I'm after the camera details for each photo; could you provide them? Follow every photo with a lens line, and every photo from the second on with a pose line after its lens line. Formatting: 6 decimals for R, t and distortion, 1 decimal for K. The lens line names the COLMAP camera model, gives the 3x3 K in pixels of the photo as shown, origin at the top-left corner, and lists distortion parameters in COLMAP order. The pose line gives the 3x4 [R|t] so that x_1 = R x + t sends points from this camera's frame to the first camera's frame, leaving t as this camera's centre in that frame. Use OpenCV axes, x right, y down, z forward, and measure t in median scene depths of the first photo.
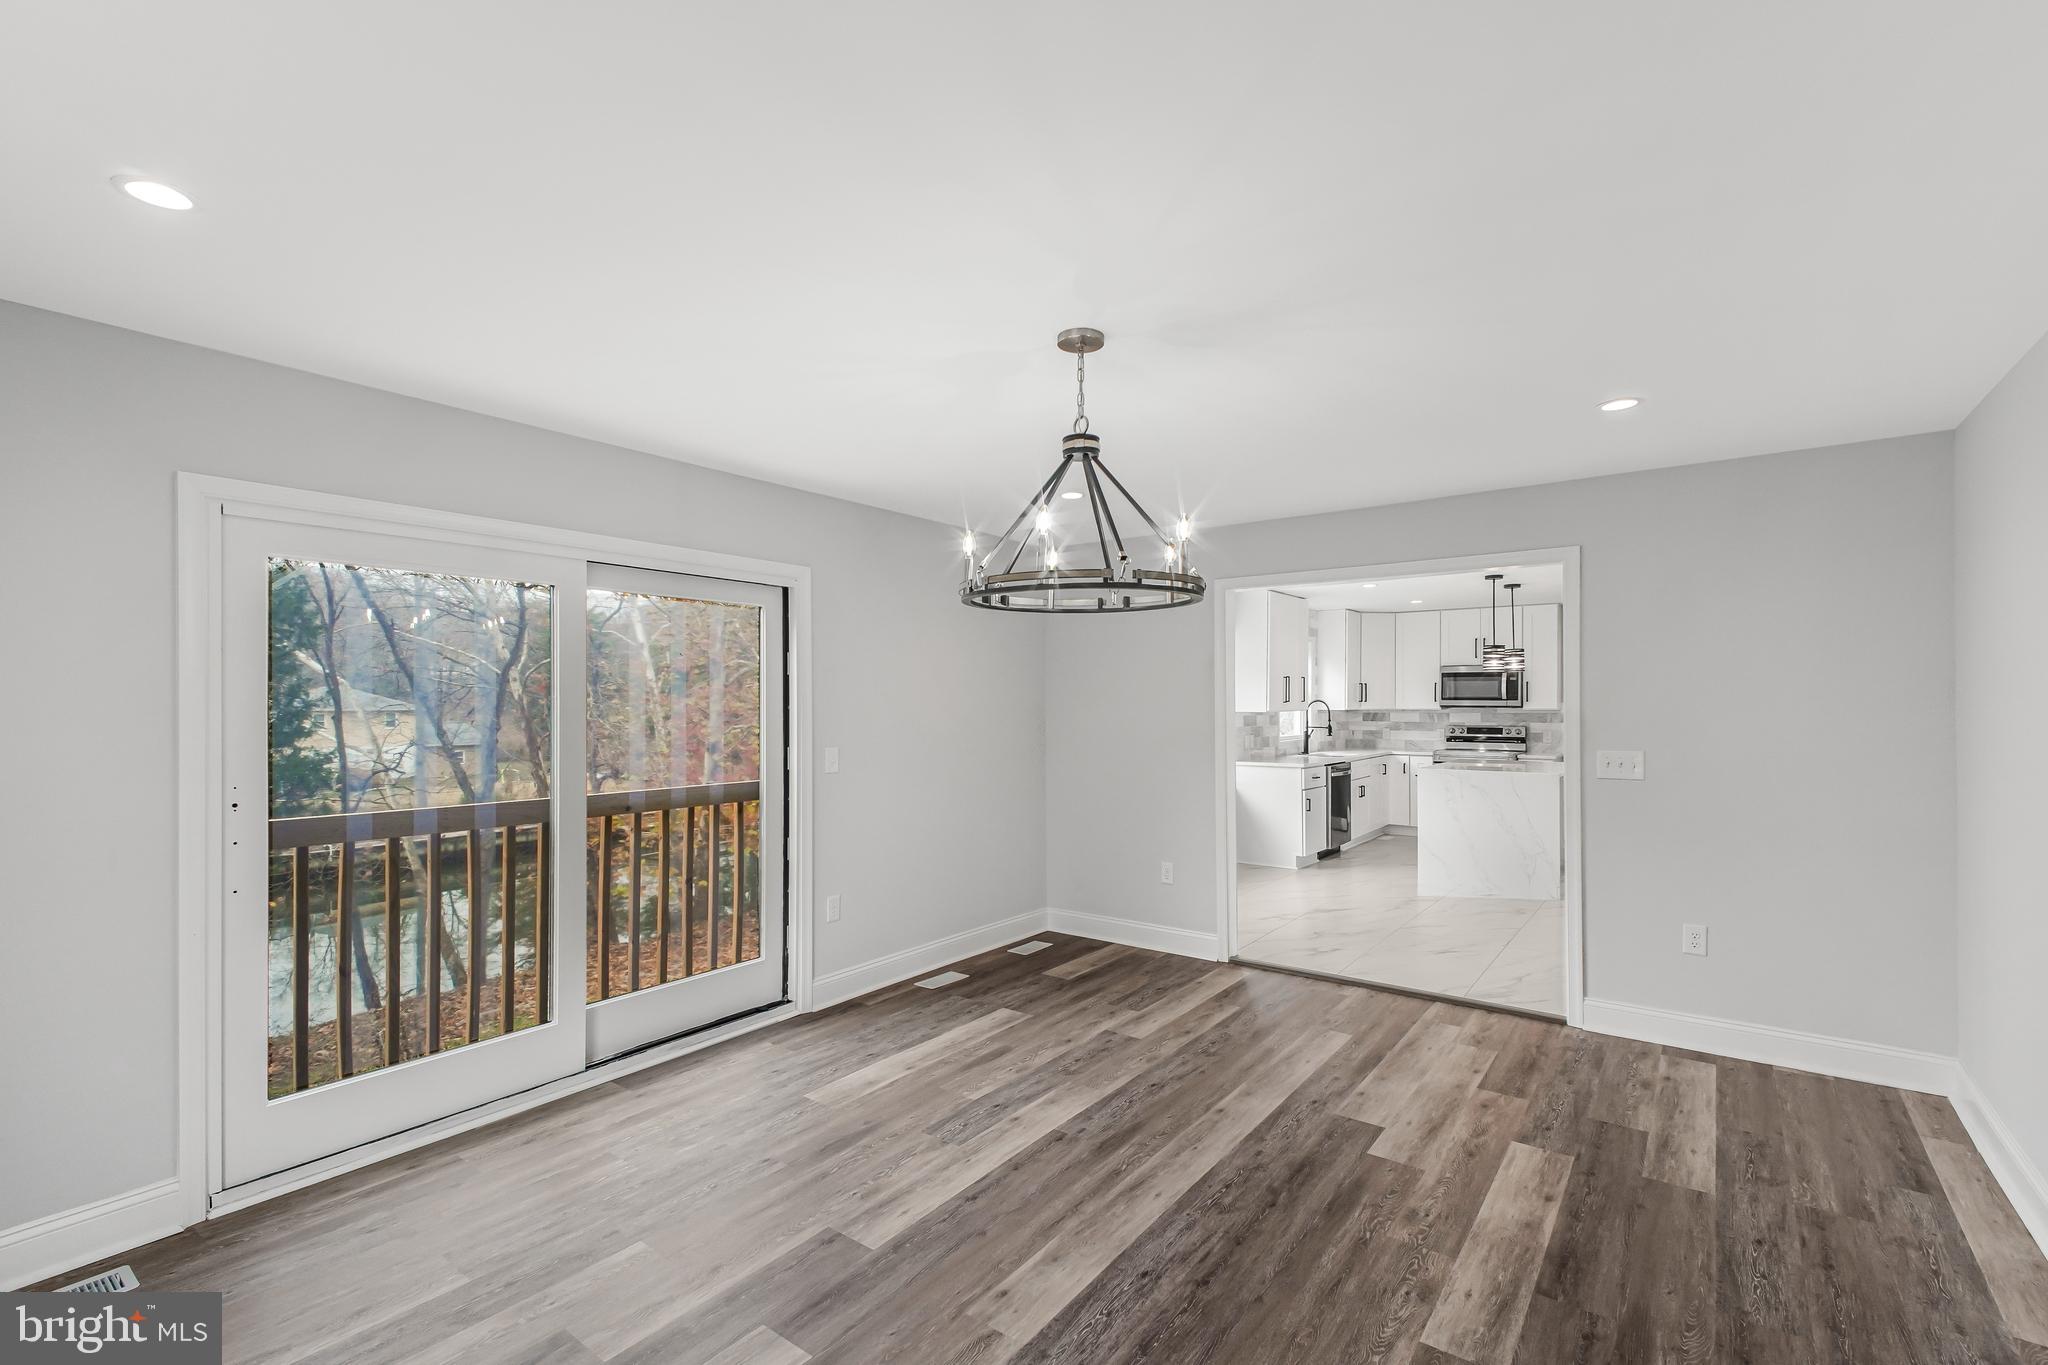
lens RADIAL K [[910.8, 0, 1024.0], [0, 910.8, 708.2], [0, 0, 1]] dist [0.001820, -0.000091]
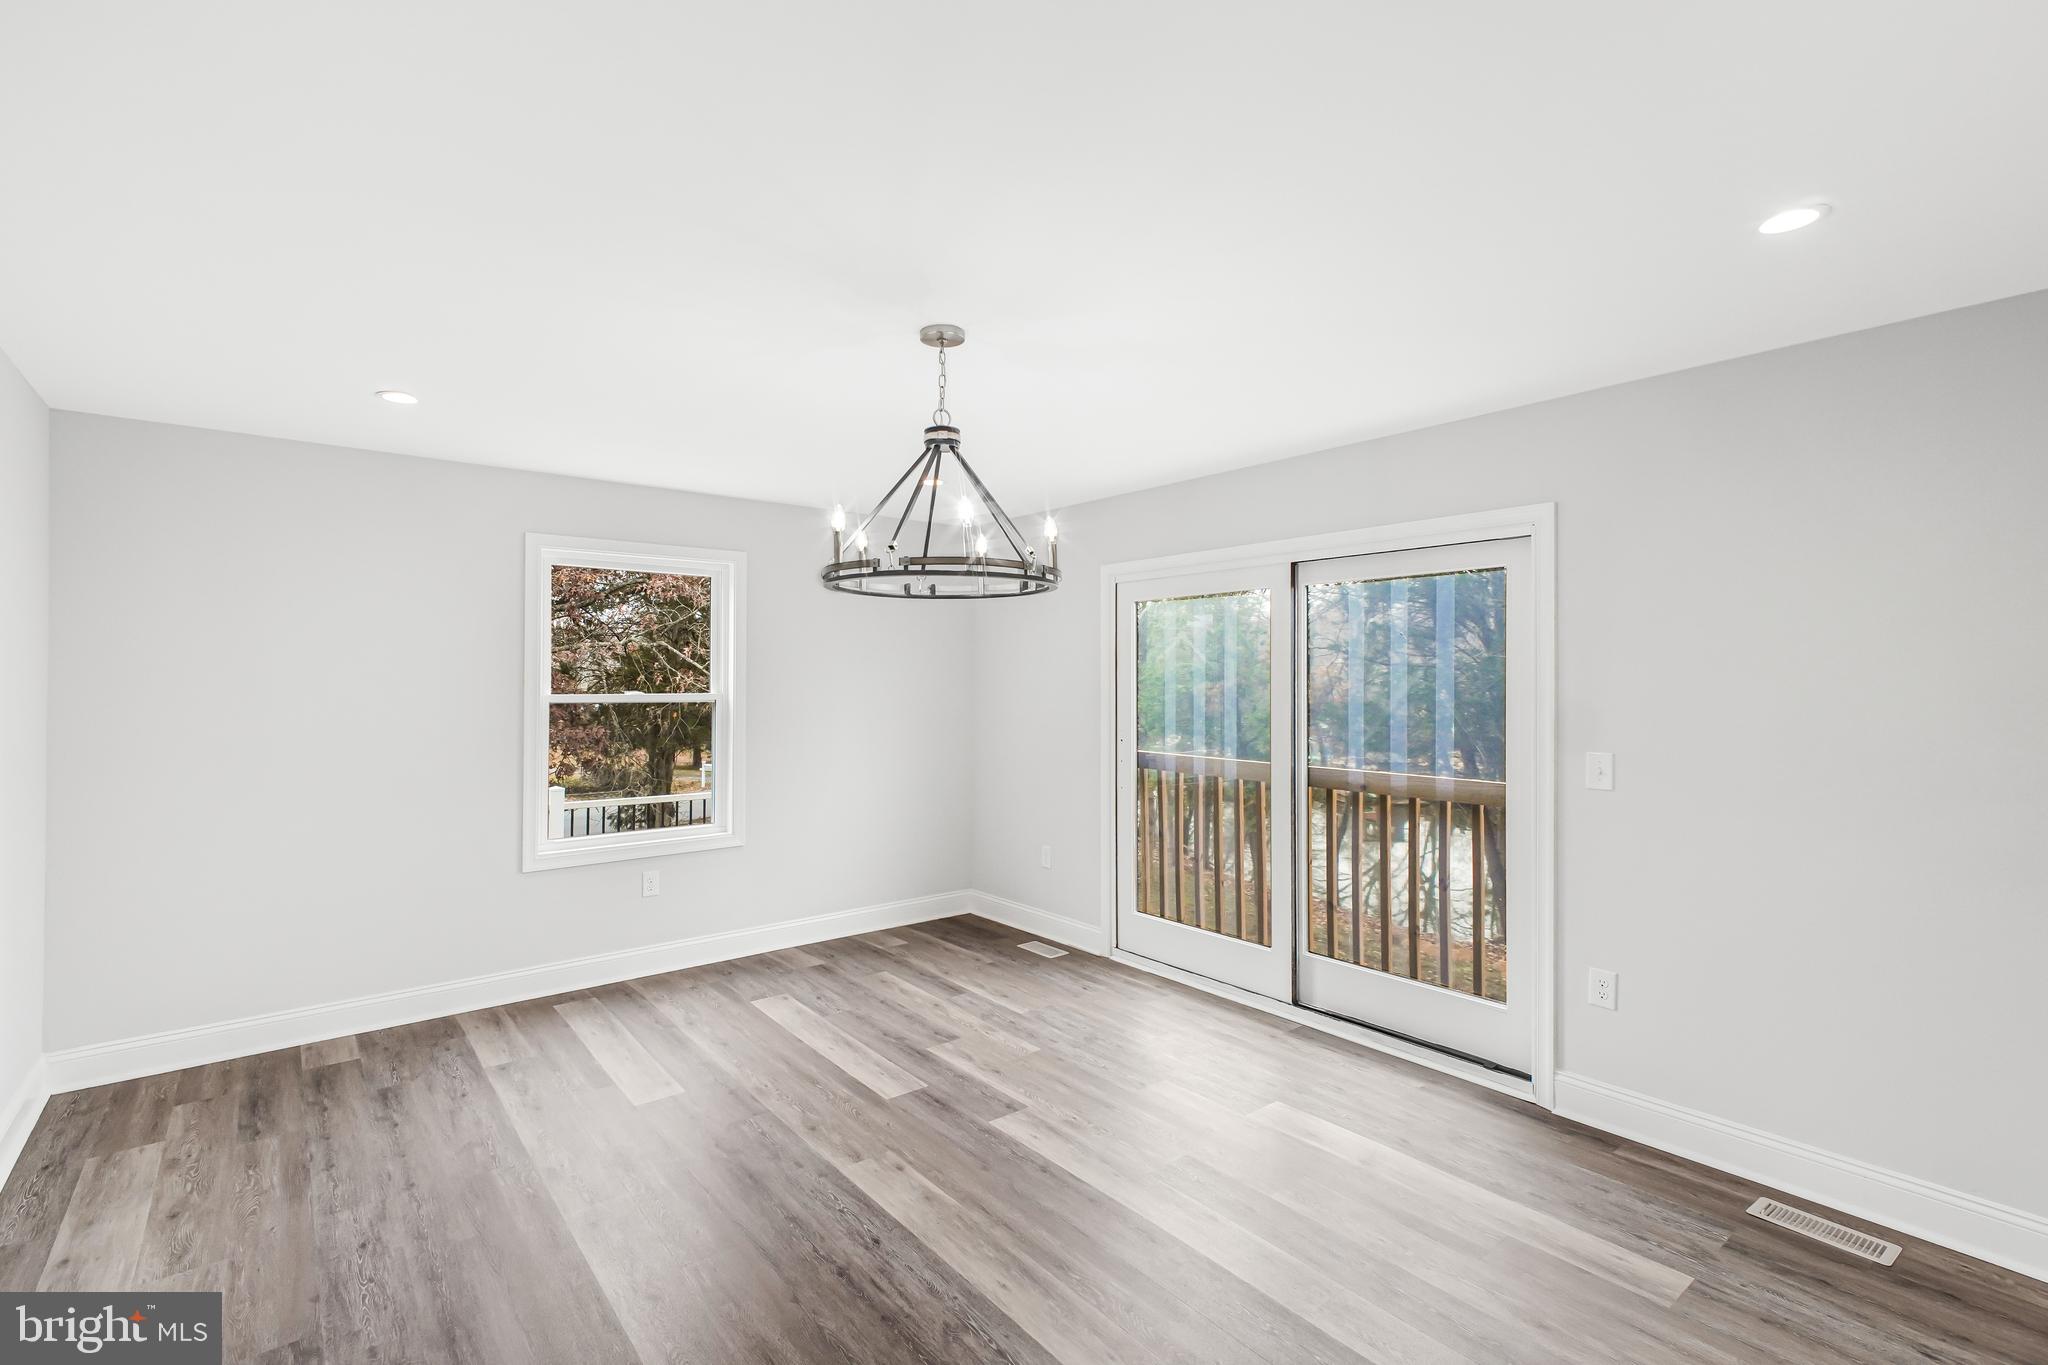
lens RADIAL K [[927.8, 0, 998.8], [0, 927.8, 691.3], [0, 0, 1]] dist [0.013181, -0.006970]
pose [[-0.255694, 0.016828, -0.966611, 0.979871], [-0.012843, 0.999701, 0.020802, -0.023964], [0.966672, 0.017733, -0.255402, 1.231081]]
